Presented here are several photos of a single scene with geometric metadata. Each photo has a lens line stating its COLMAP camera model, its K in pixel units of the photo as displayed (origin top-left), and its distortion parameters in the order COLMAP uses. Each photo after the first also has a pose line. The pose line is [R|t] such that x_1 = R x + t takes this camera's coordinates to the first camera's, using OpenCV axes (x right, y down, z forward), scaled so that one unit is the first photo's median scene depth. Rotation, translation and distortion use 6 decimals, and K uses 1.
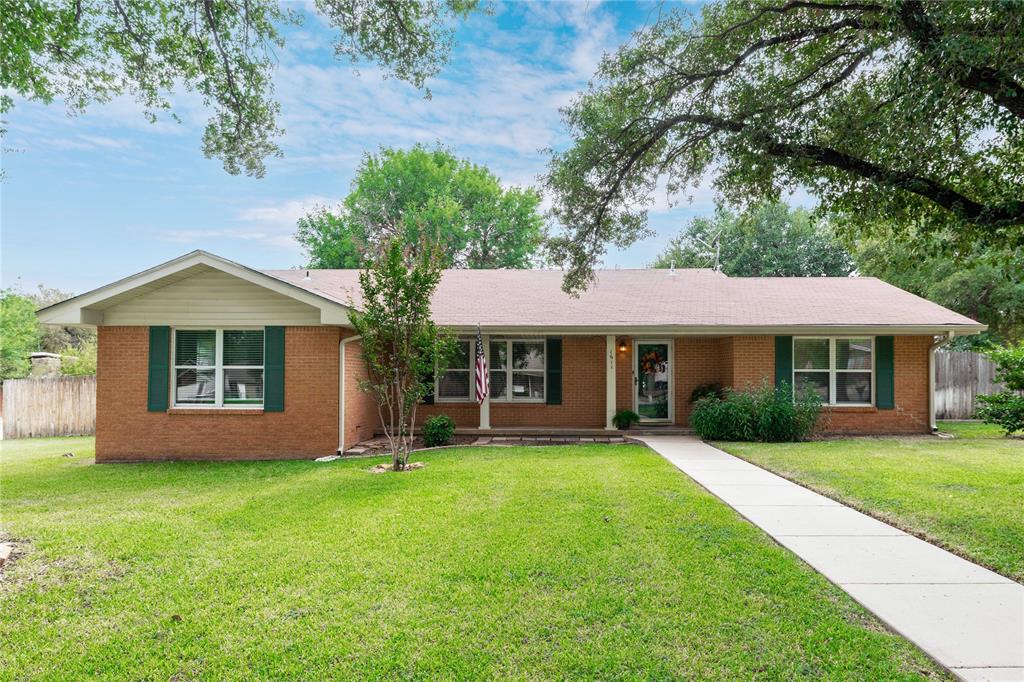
lens RADIAL K [[654.9, 0, 514.3], [0, 654.9, 347.3], [0, 0, 1]] dist [0.000317, -0.000069]
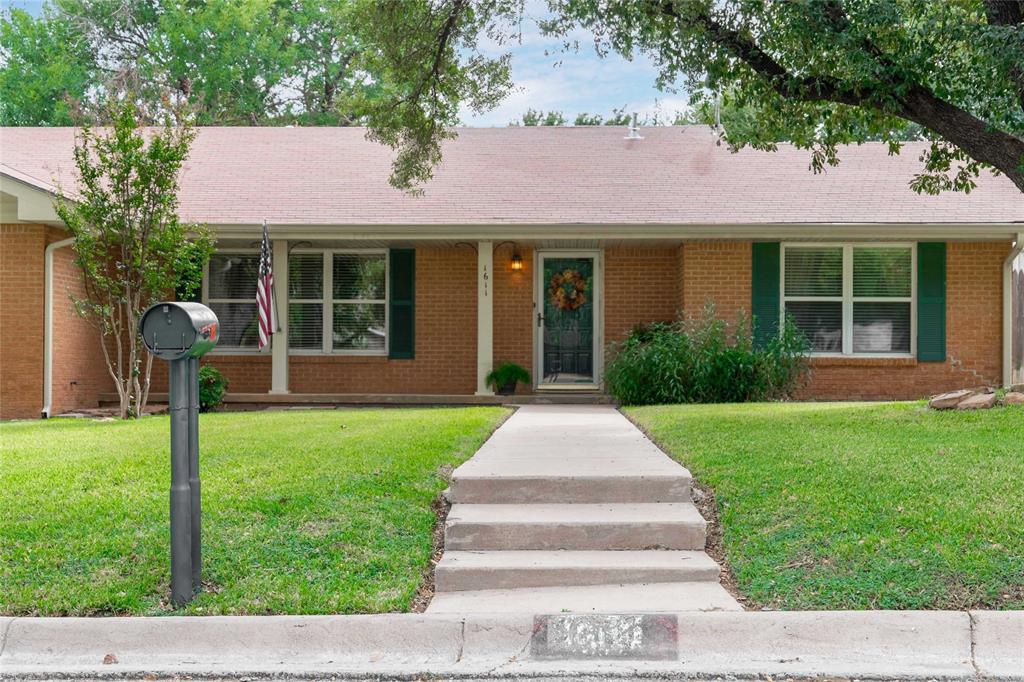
lens RADIAL K [[2006.2, 0, 511.3], [0, 2006.2, 341.0], [0, 0, 1]] dist [-0.011497, -0.032394]
pose [[0.999714, 0.001522, -0.023870, 0.218944], [-0.001279, 0.999947, 0.010182, 0.056385], [0.023884, -0.010149, 0.999663, -0.879414]]
